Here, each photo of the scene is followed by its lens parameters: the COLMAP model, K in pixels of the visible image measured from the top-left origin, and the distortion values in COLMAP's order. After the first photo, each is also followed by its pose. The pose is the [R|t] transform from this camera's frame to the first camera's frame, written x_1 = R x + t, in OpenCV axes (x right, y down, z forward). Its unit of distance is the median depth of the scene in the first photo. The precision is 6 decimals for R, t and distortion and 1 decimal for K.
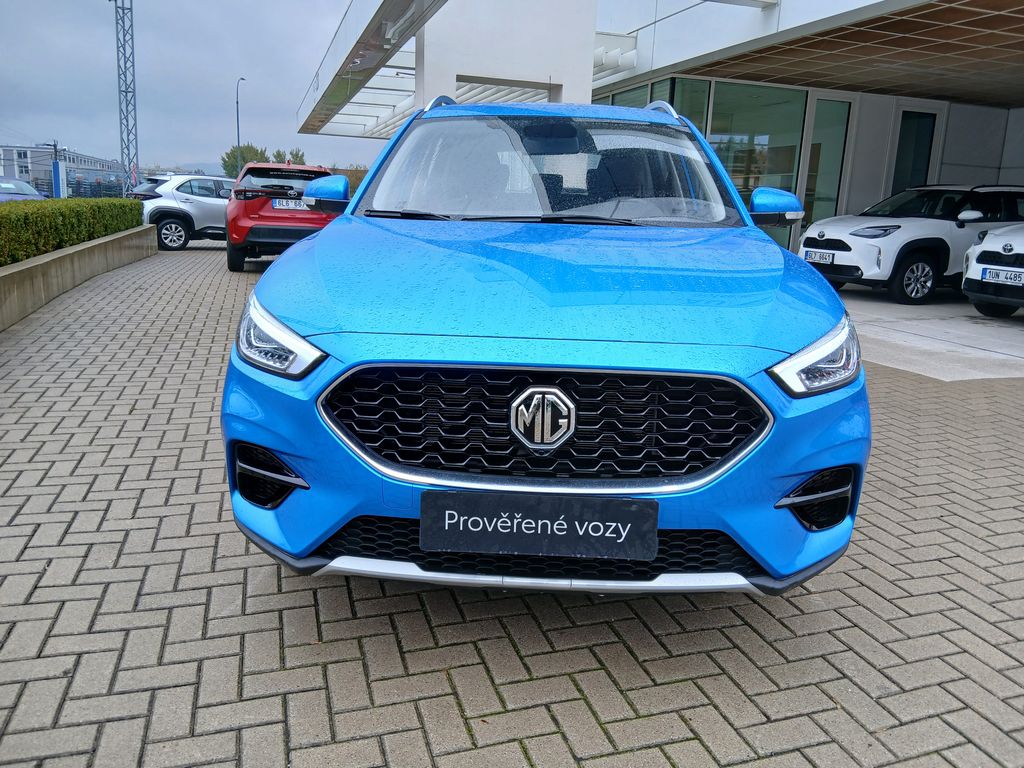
lens RADIAL K [[763.6, 0, 497.5], [0, 763.6, 383.8], [0, 0, 1]] dist [0.132913, -0.273970]
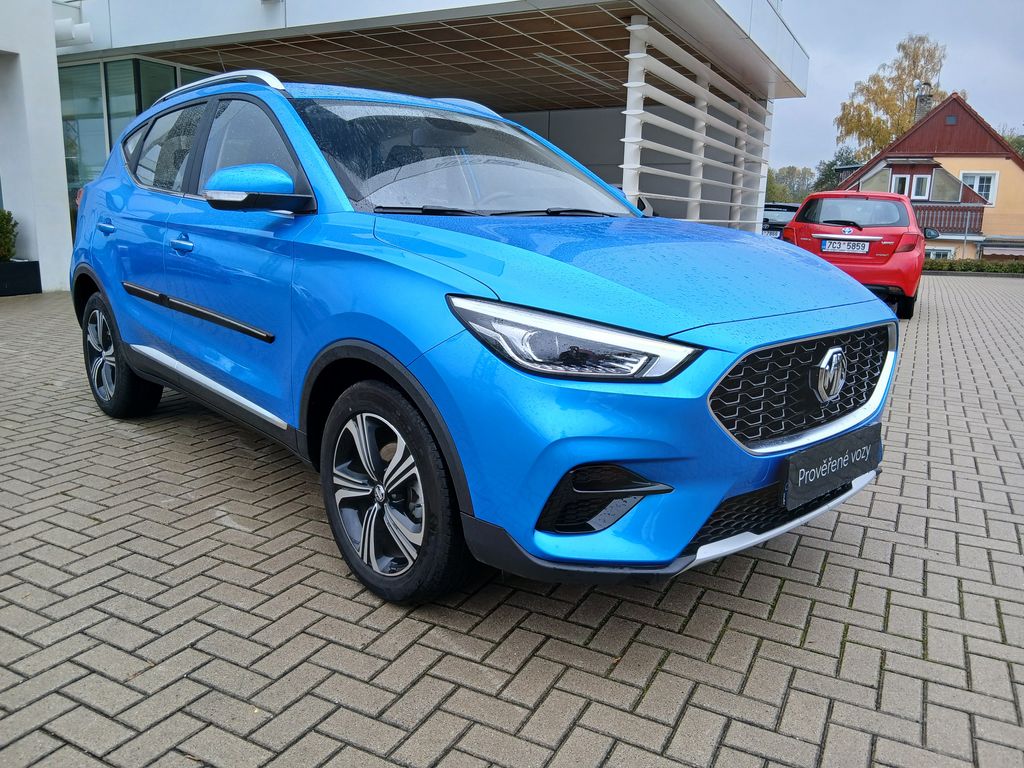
lens RADIAL K [[771.5, 0, 512.5], [0, 771.5, 386.7], [0, 0, 1]] dist [0.120396, -0.200789]
pose [[0.703465, -0.167102, 0.690807, -0.820972], [0.162415, 0.984045, 0.072643, -0.076873], [-0.691924, 0.061096, 0.719381, 0.331185]]
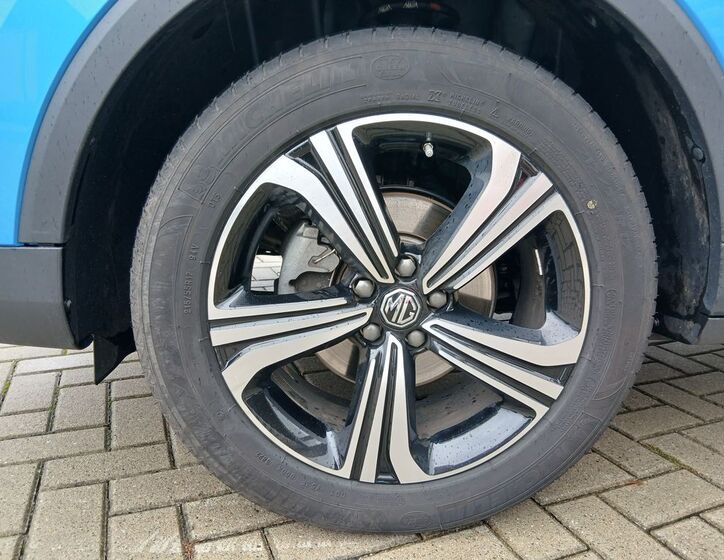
lens RADIAL K [[586.5, 0, 358.5], [0, 586.5, 282.2], [0, 0, 1]] dist [0.105616, -0.220420]
pose [[-0.118833, -0.258207, 0.958753, -0.596942], [0.271117, 0.920464, 0.281499, -0.013138], [-0.955183, 0.293385, -0.039377, 1.161752]]
